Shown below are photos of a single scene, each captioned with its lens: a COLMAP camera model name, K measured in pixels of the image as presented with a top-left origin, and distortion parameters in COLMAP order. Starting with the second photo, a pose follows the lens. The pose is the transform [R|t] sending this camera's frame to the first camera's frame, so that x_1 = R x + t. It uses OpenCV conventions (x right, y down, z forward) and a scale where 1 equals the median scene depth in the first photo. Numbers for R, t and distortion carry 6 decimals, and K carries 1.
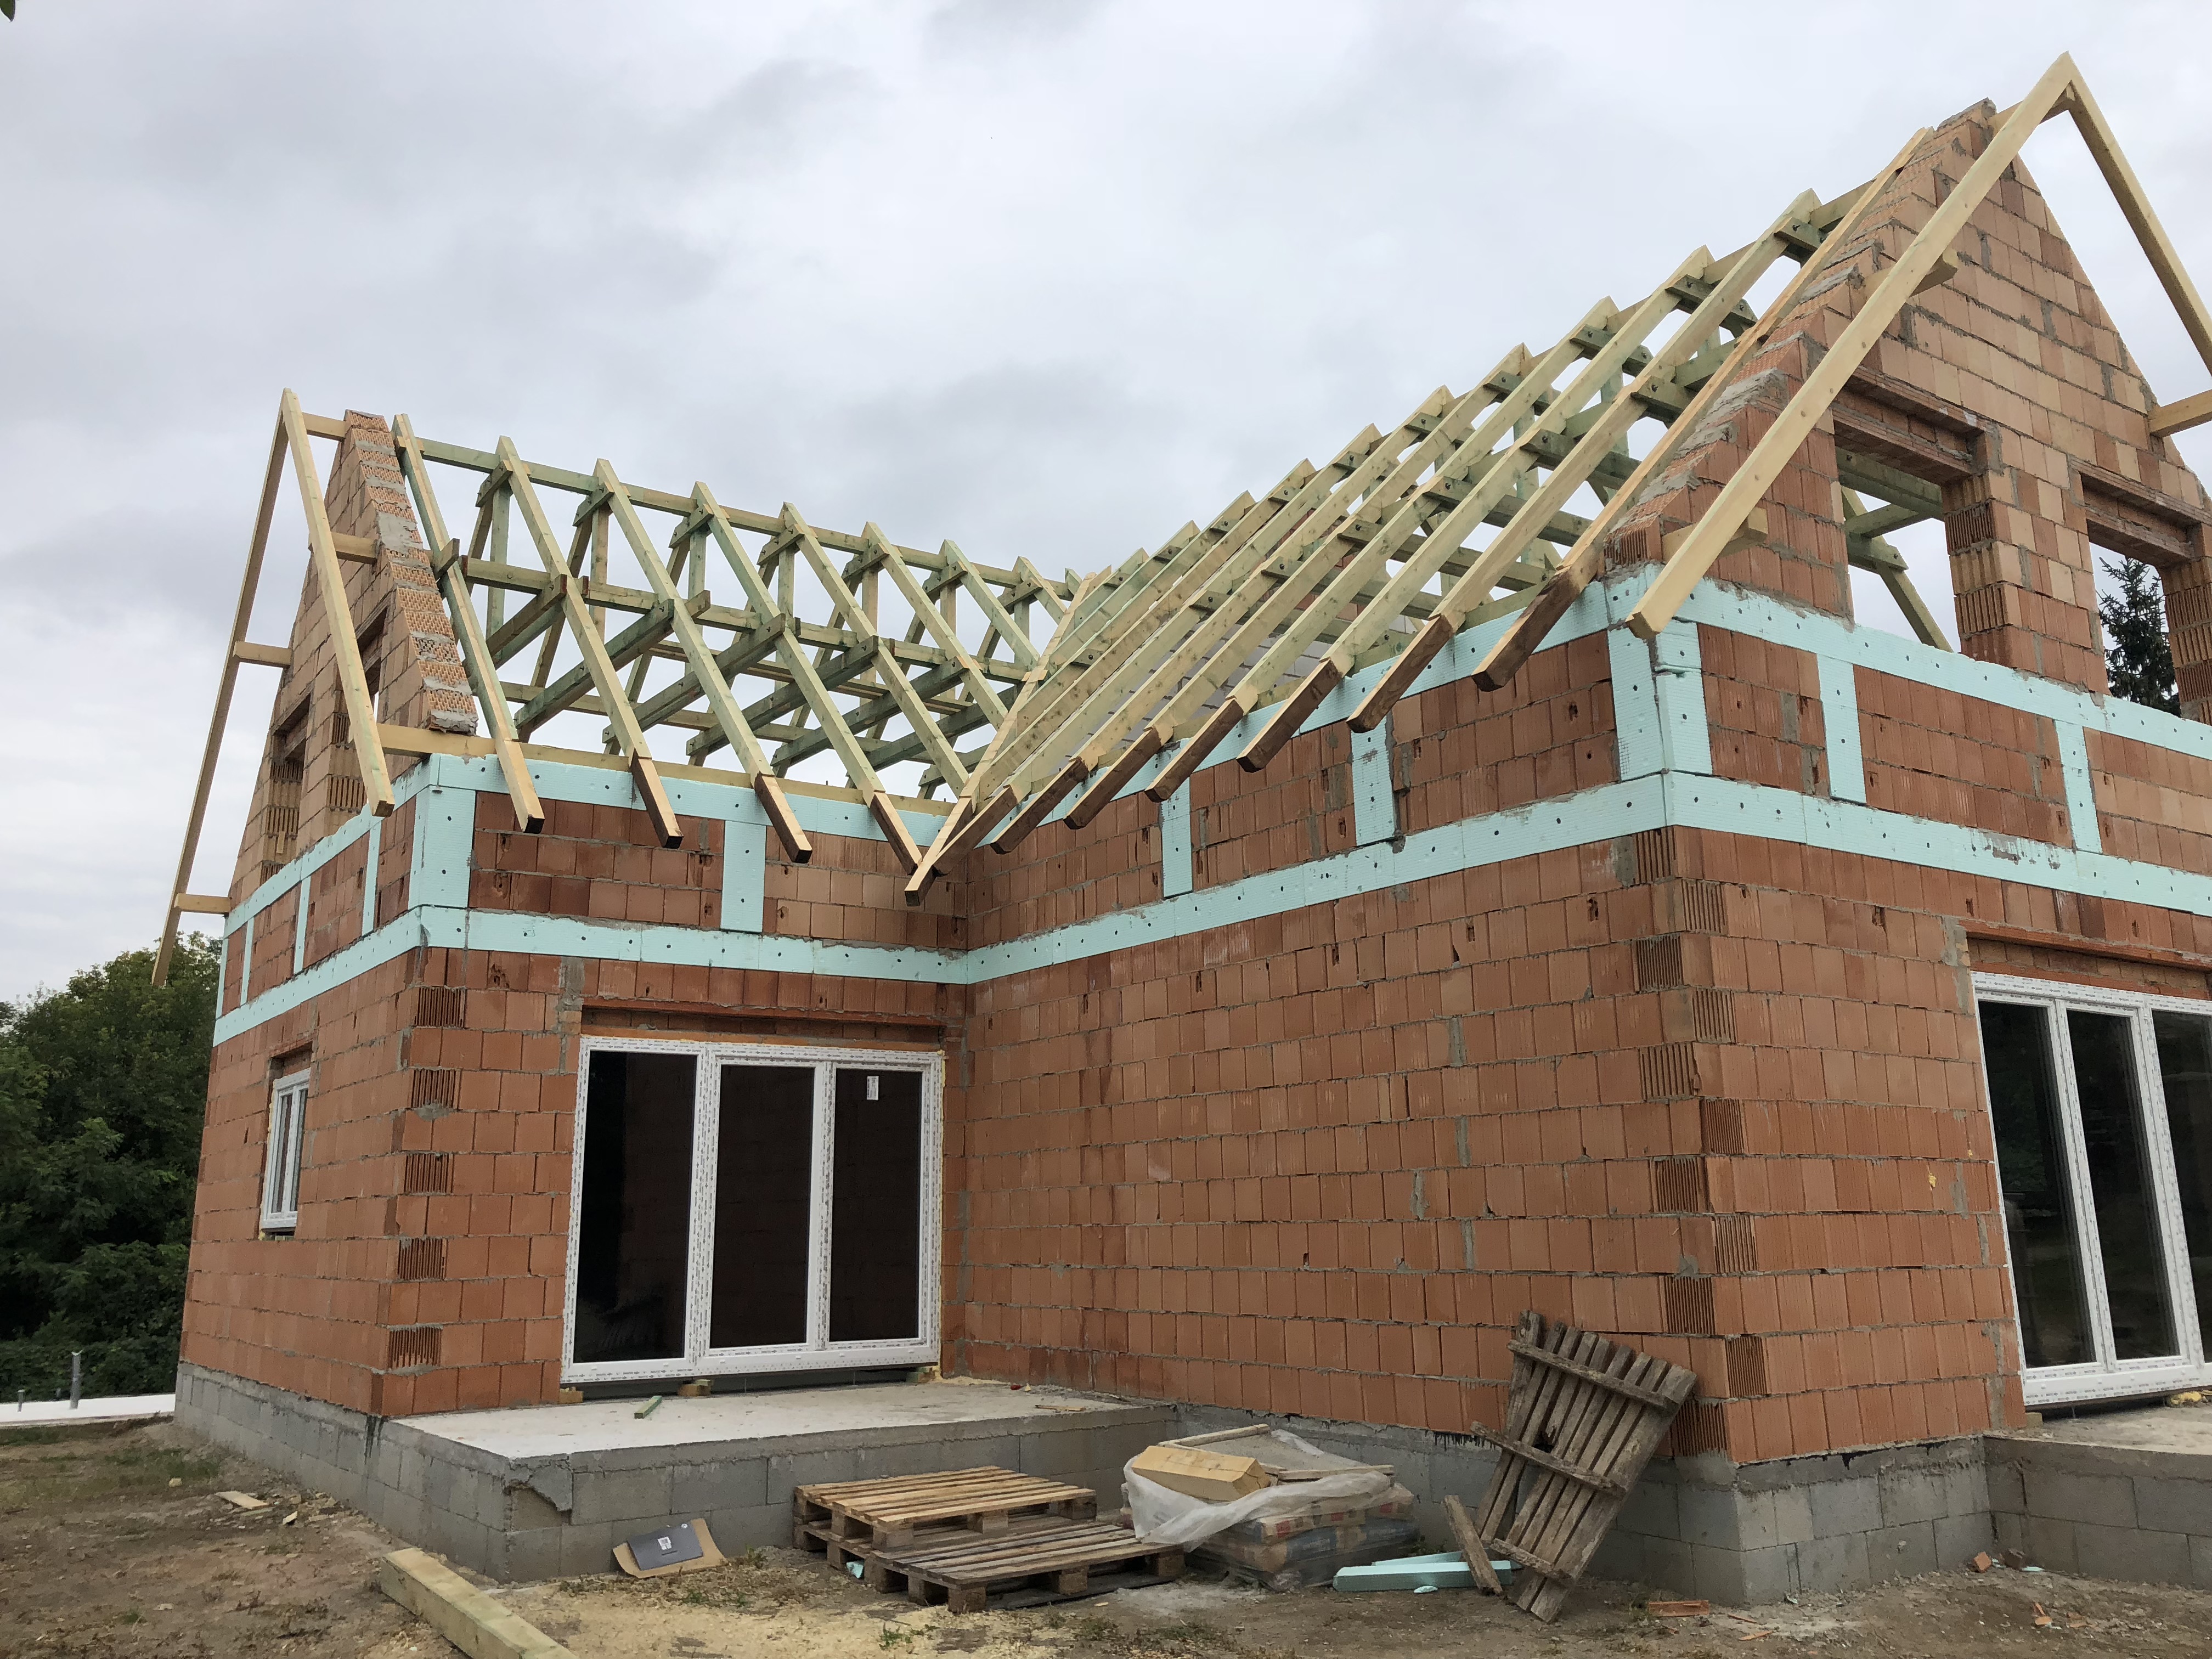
lens RADIAL K [[1814.9, 0, 1102.8], [0, 1814.9, 793.1], [0, 0, 1]] dist [0.032659, -0.030619]
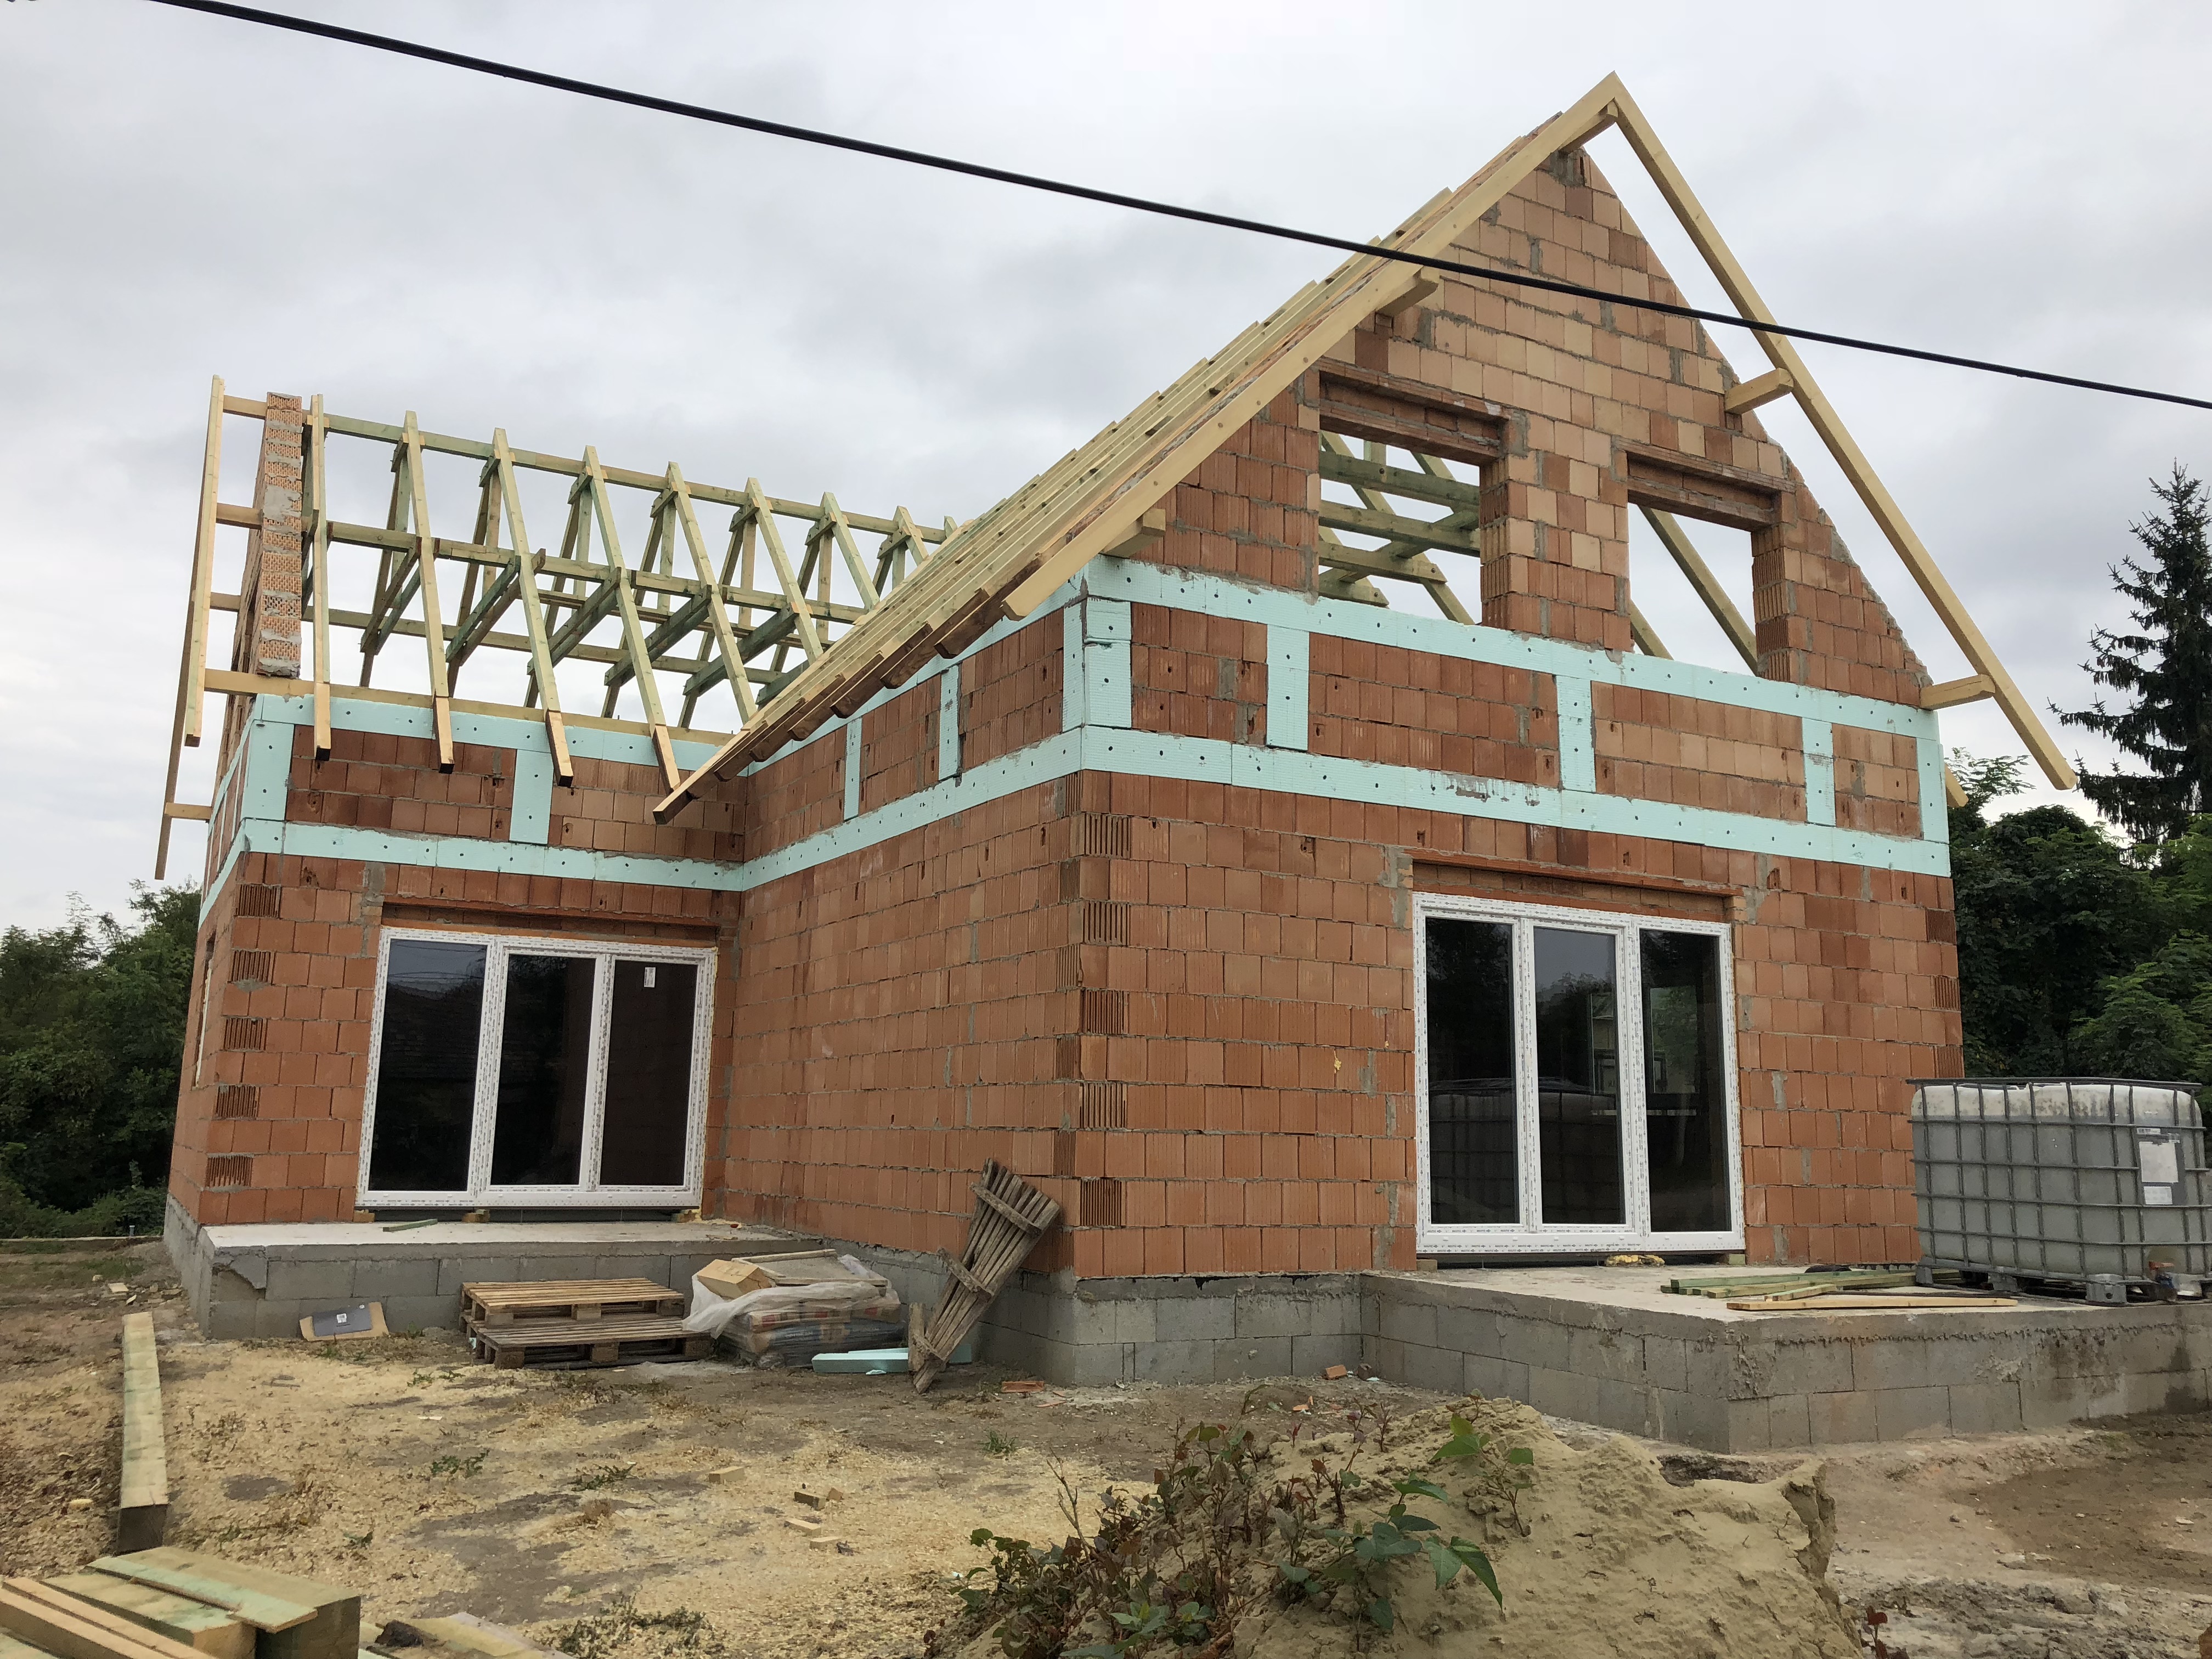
lens RADIAL K [[1814.9, 0, 1093.4], [0, 1814.9, 796.1], [0, 0, 1]] dist [0.032659, -0.030619]
pose [[0.993396, 0.011364, -0.114170, 0.365352], [-0.005538, 0.998672, 0.051217, -0.021291], [0.114600, -0.050246, 0.992140, -0.167661]]
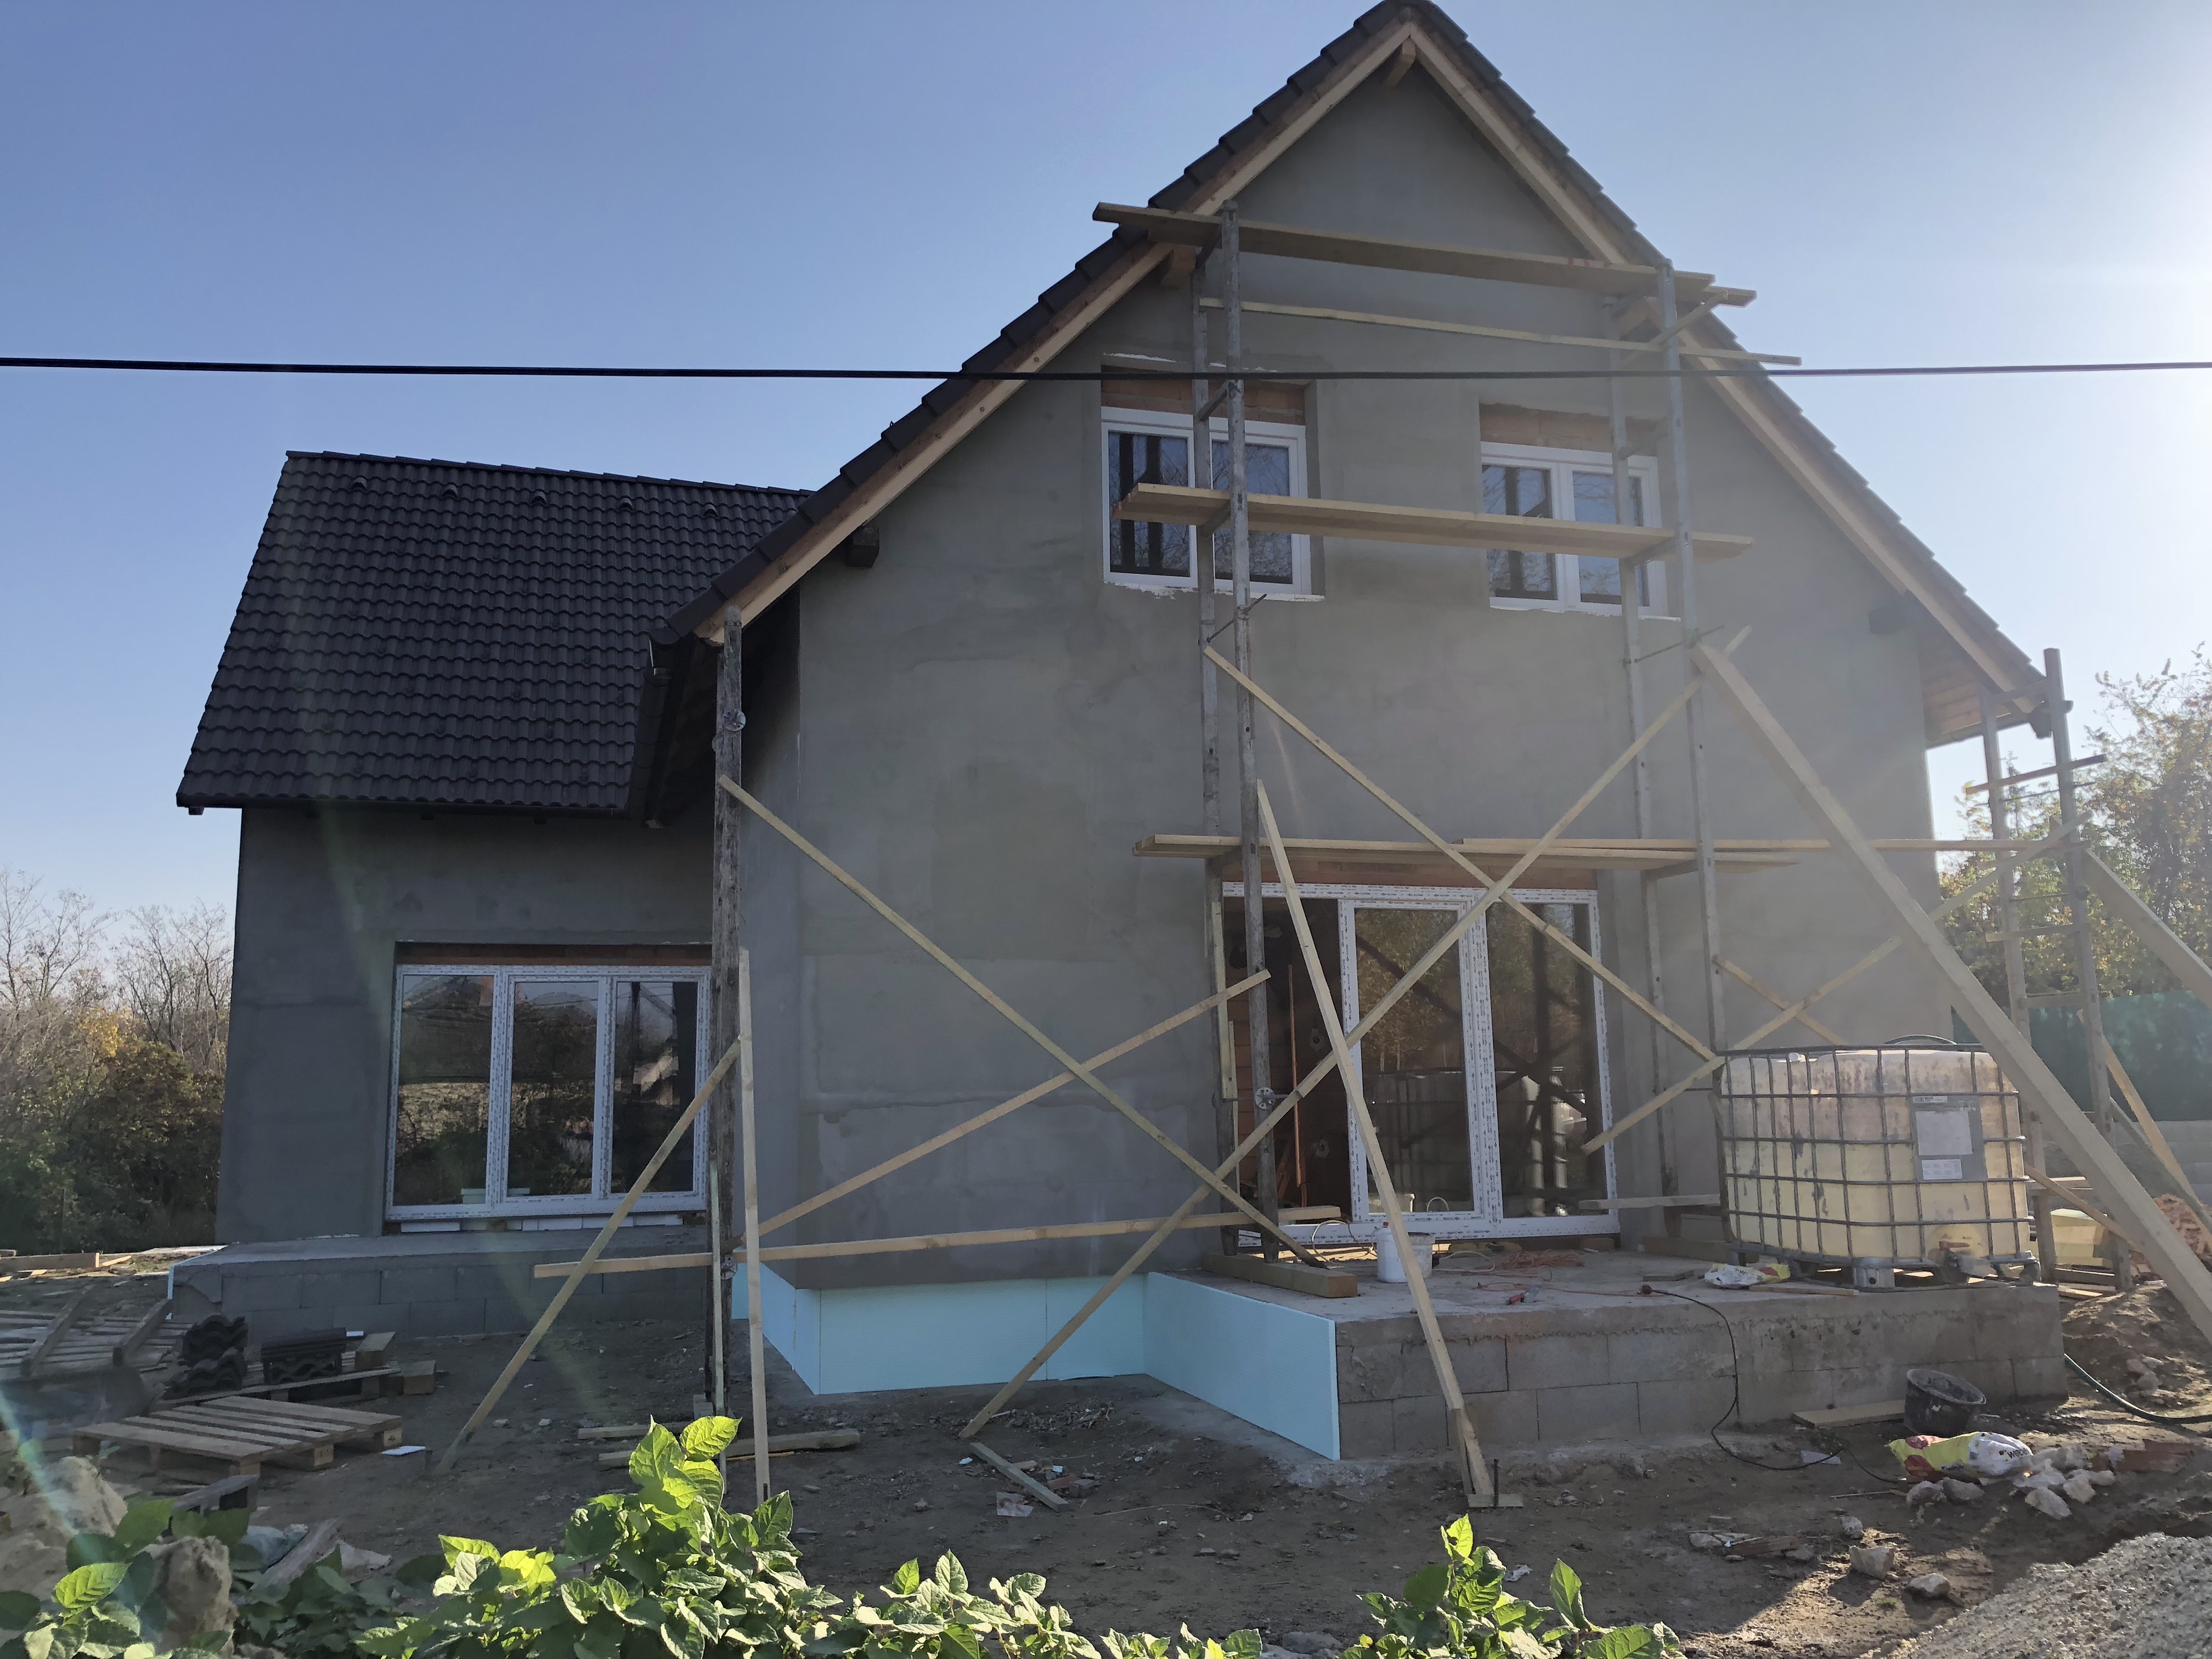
lens RADIAL K [[1814.9, 0, 1099.2], [0, 1814.9, 815.7], [0, 0, 1]] dist [0.032659, -0.030619]
pose [[0.949150, -0.054912, -0.310000, 0.698447], [0.079595, 0.994537, 0.067536, -0.025723], [0.304598, -0.088777, 0.948335, -0.101888]]
